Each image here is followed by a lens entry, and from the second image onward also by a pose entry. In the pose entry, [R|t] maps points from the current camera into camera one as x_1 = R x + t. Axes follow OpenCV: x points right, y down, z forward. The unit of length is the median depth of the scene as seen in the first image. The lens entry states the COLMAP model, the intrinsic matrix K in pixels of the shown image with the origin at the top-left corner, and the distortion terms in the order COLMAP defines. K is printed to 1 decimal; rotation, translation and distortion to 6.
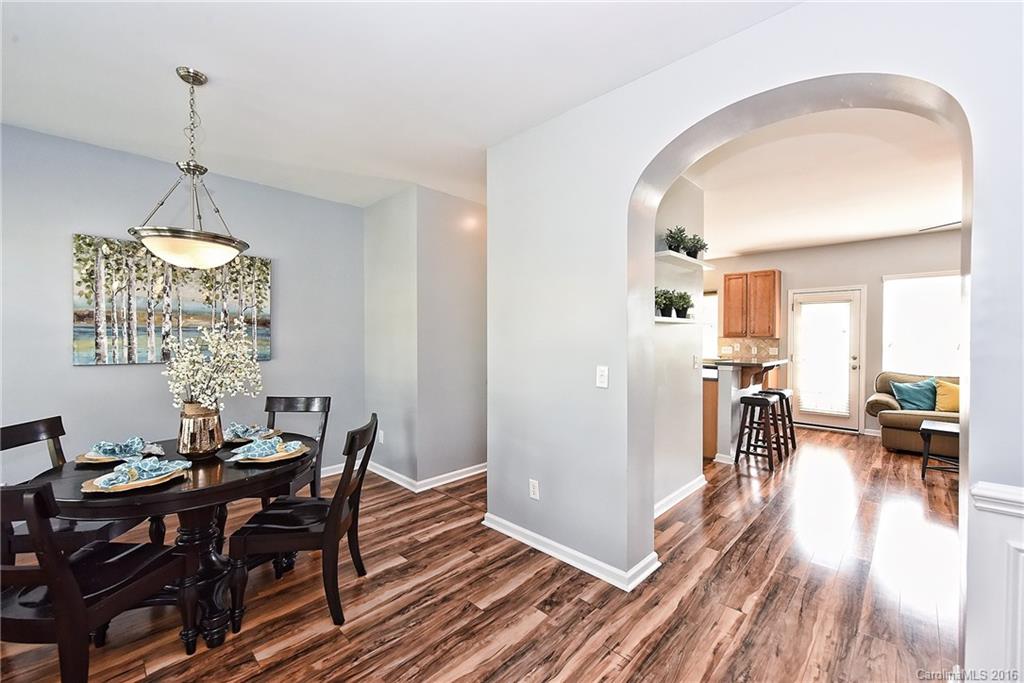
lens RADIAL K [[415.4, 0, 512.5], [0, 415.4, 335.0], [0, 0, 1]] dist [-0.000585, -0.000121]
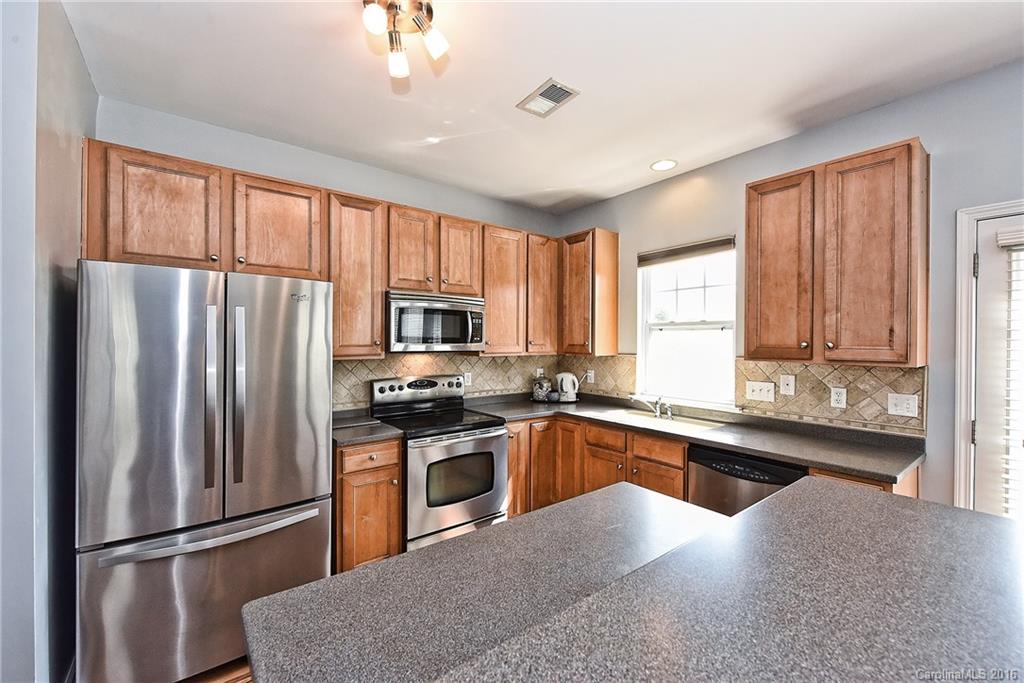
lens RADIAL K [[415.4, 0, 516.4], [0, 415.4, 341.5], [0, 0, 1]] dist [-0.000585, -0.000121]
pose [[0.989981, 0.002439, -0.141176, 0.373668], [-0.002100, 0.999995, 0.002552, -0.010598], [0.141182, -0.002230, 0.989981, 0.633169]]
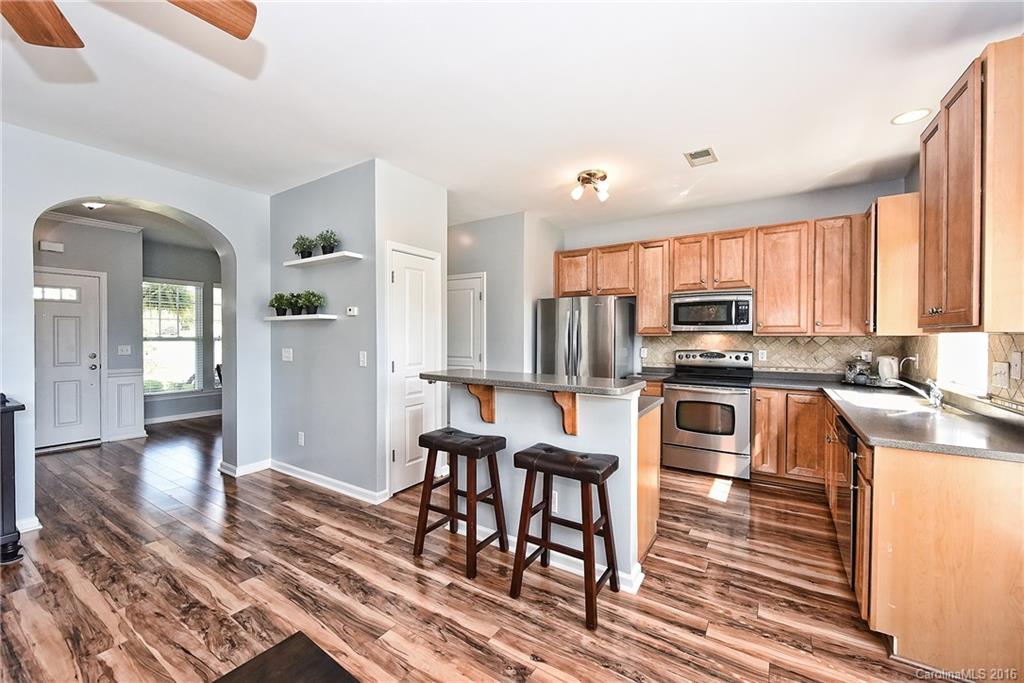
lens RADIAL K [[404.8, 0, 513.5], [0, 404.8, 340.3], [0, 0, 1]] dist [0.002048, 0.000050]
pose [[0.193735, 0.010827, -0.980994, 0.776250], [0.002853, 0.999929, 0.011600, 0.007197], [0.981050, -0.005046, 0.193690, 0.651818]]
